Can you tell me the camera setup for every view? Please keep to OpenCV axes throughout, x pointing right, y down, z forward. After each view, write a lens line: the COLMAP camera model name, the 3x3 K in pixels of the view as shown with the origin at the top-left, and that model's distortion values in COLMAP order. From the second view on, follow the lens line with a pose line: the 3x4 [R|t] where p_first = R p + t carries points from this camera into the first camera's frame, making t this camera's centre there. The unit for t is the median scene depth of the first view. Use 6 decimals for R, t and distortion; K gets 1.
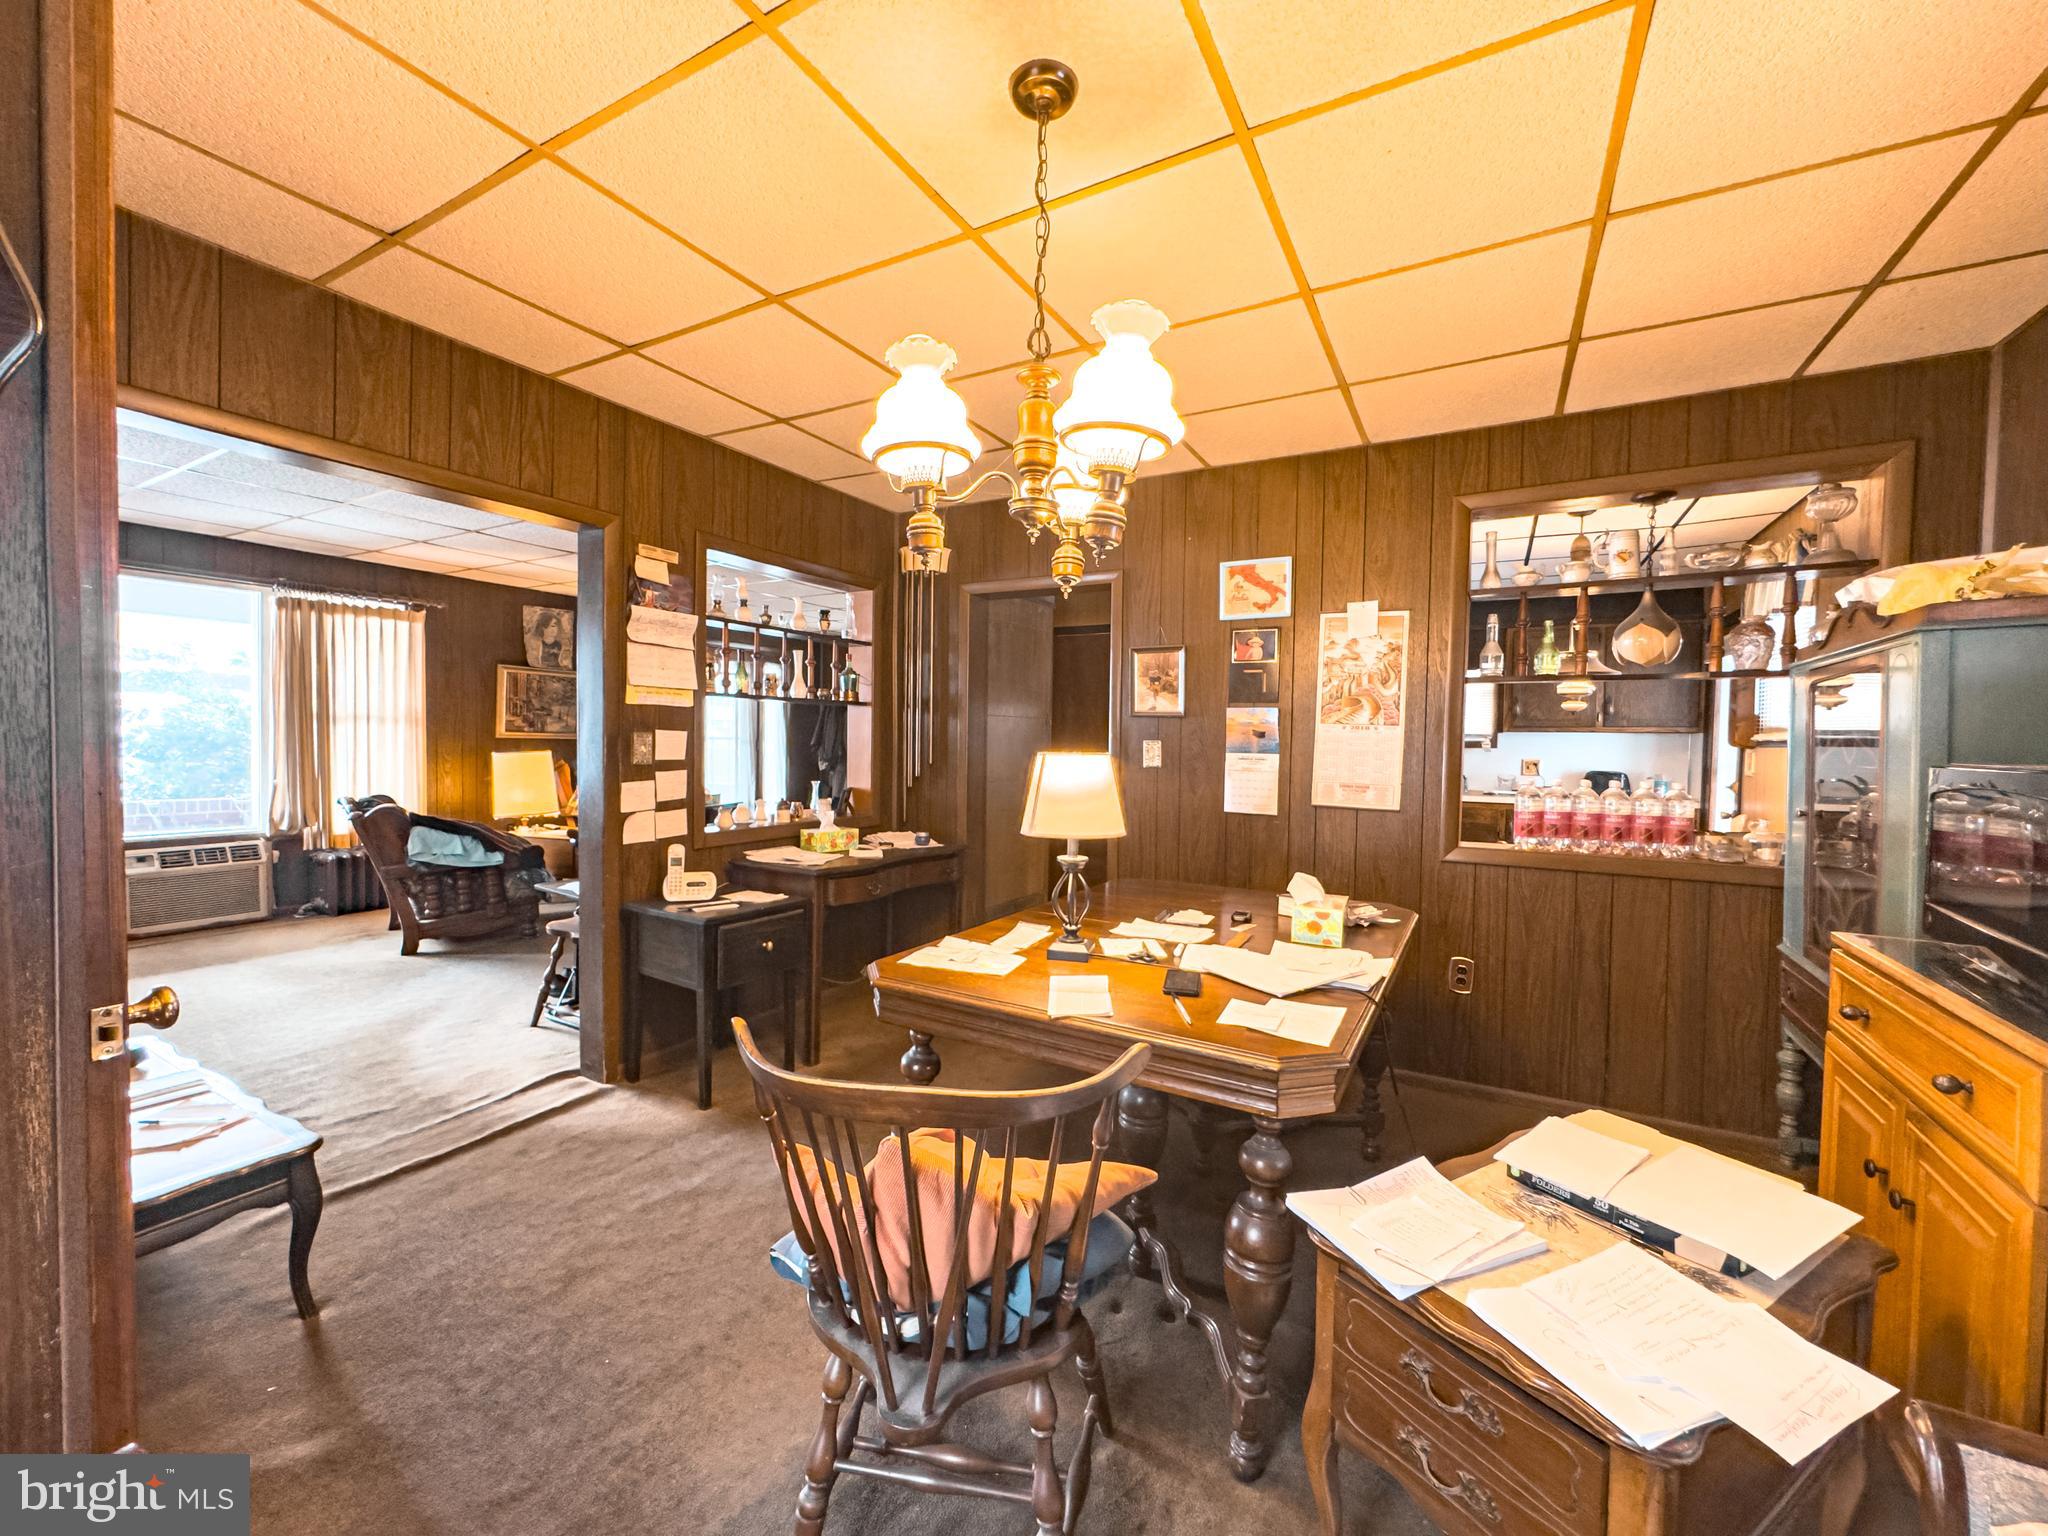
lens RADIAL K [[820.5, 0, 1028.5], [0, 820.5, 765.4], [0, 0, 1]] dist [-0.005704, 0.000333]
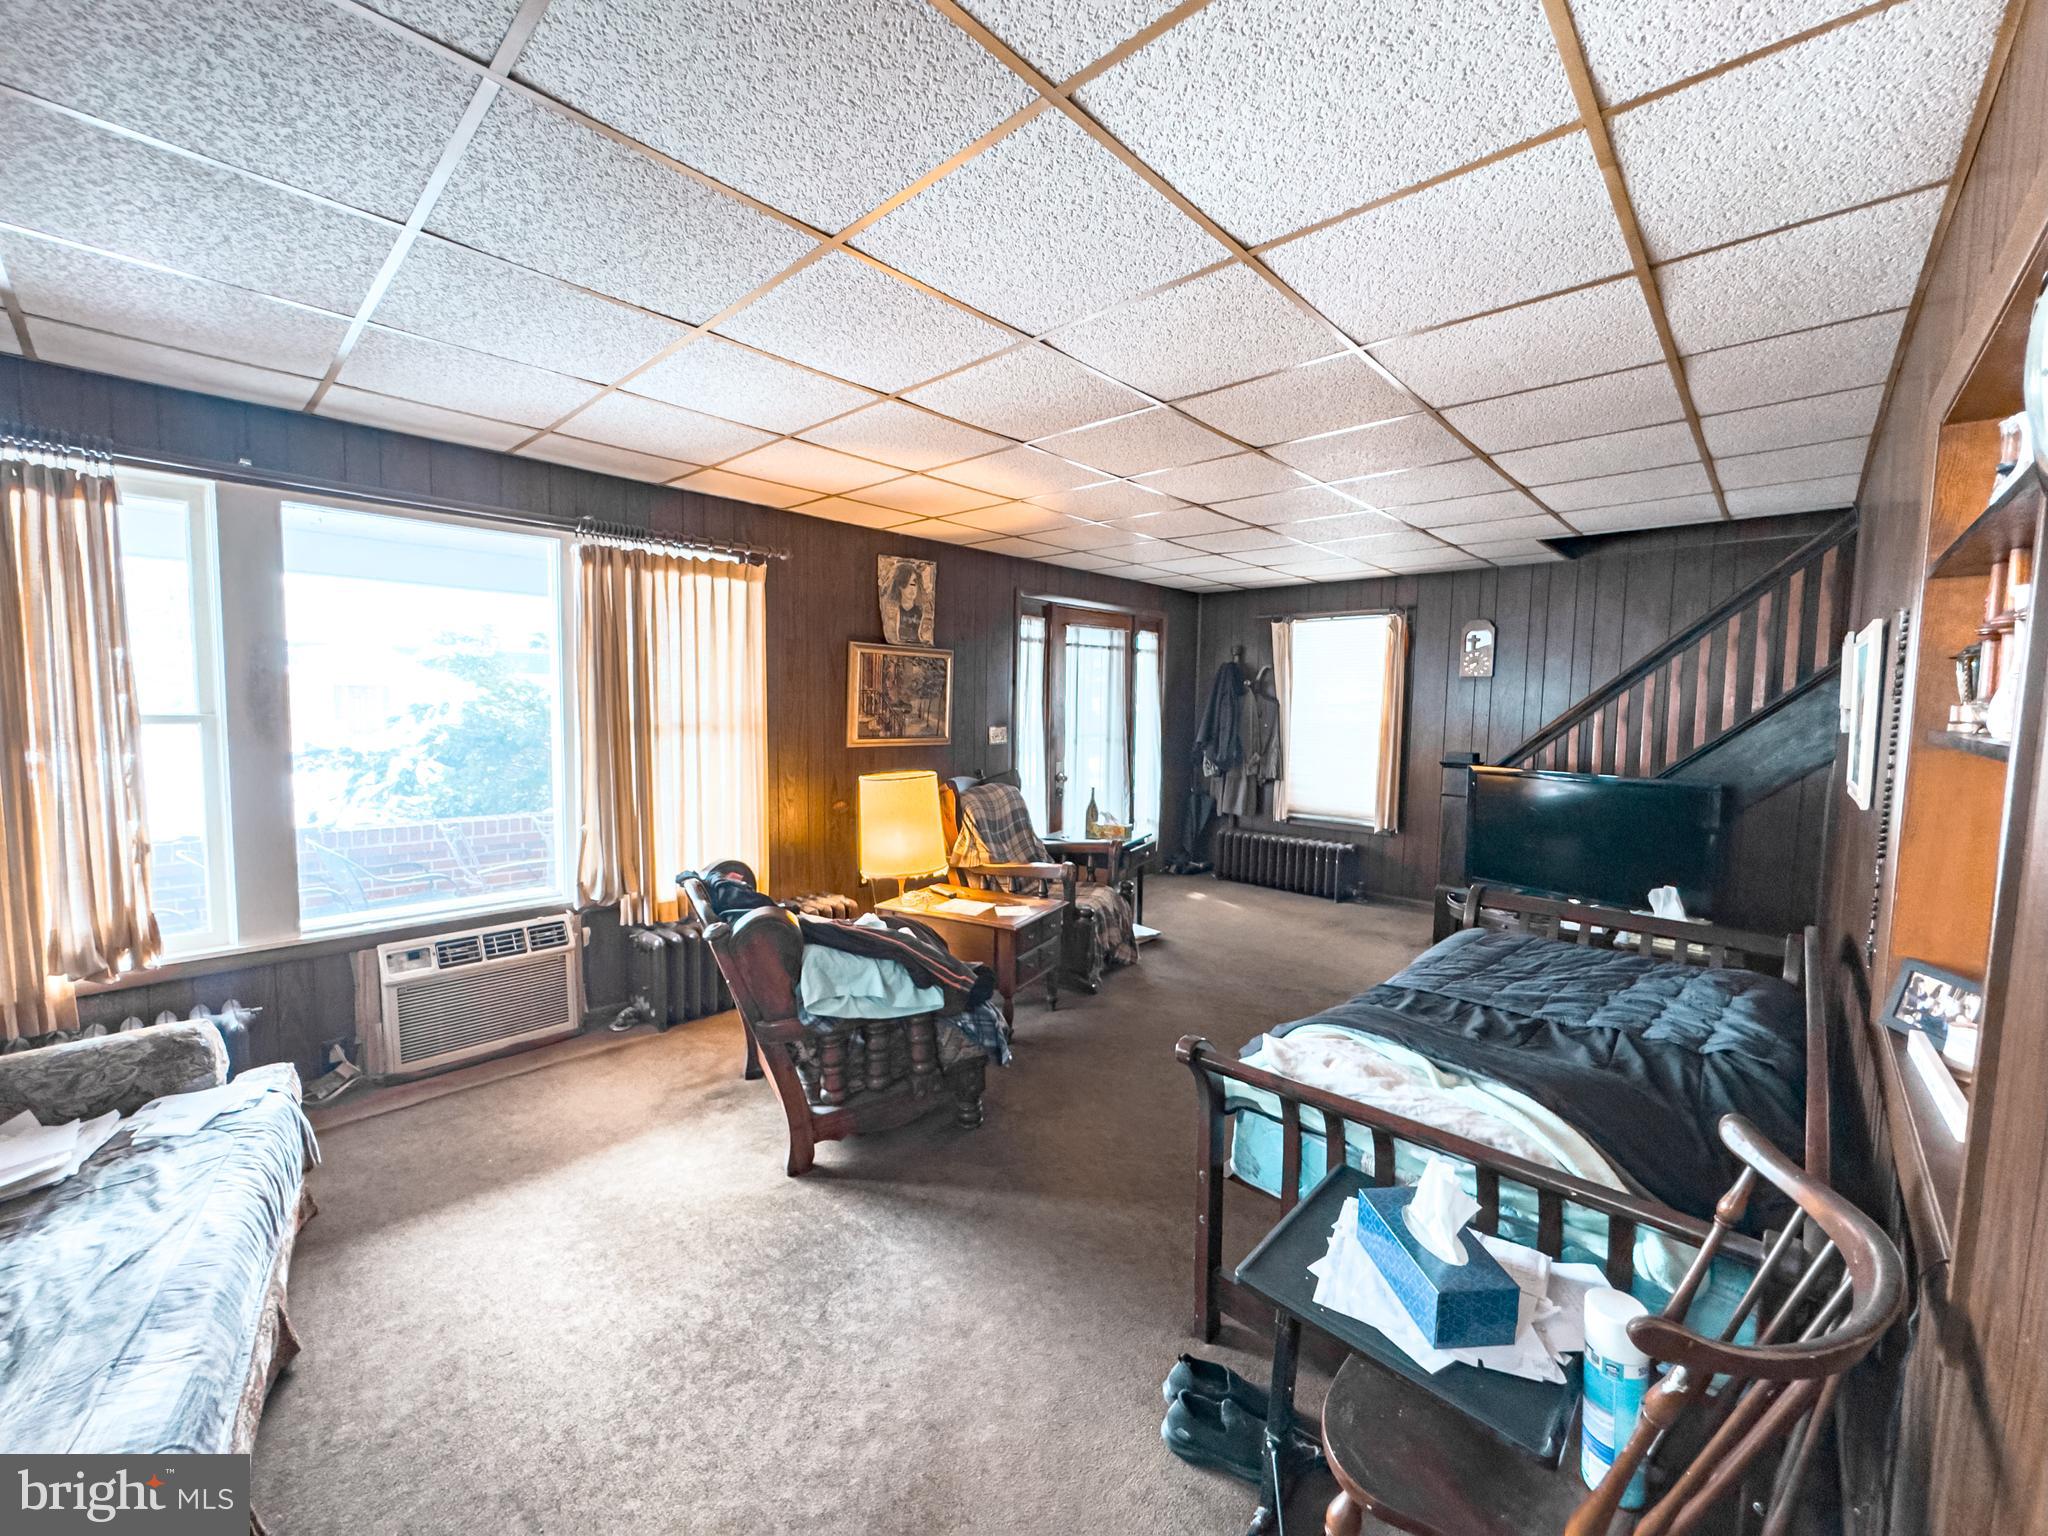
lens RADIAL K [[820.5, 0, 1022.3], [0, 820.5, 764.3], [0, 0, 1]] dist [-0.005704, 0.000333]
pose [[0.971418, 0.015020, -0.236901, -0.403830], [-0.005369, 0.999131, 0.041330, -0.058243], [0.237316, -0.038876, 0.970654, 0.424080]]
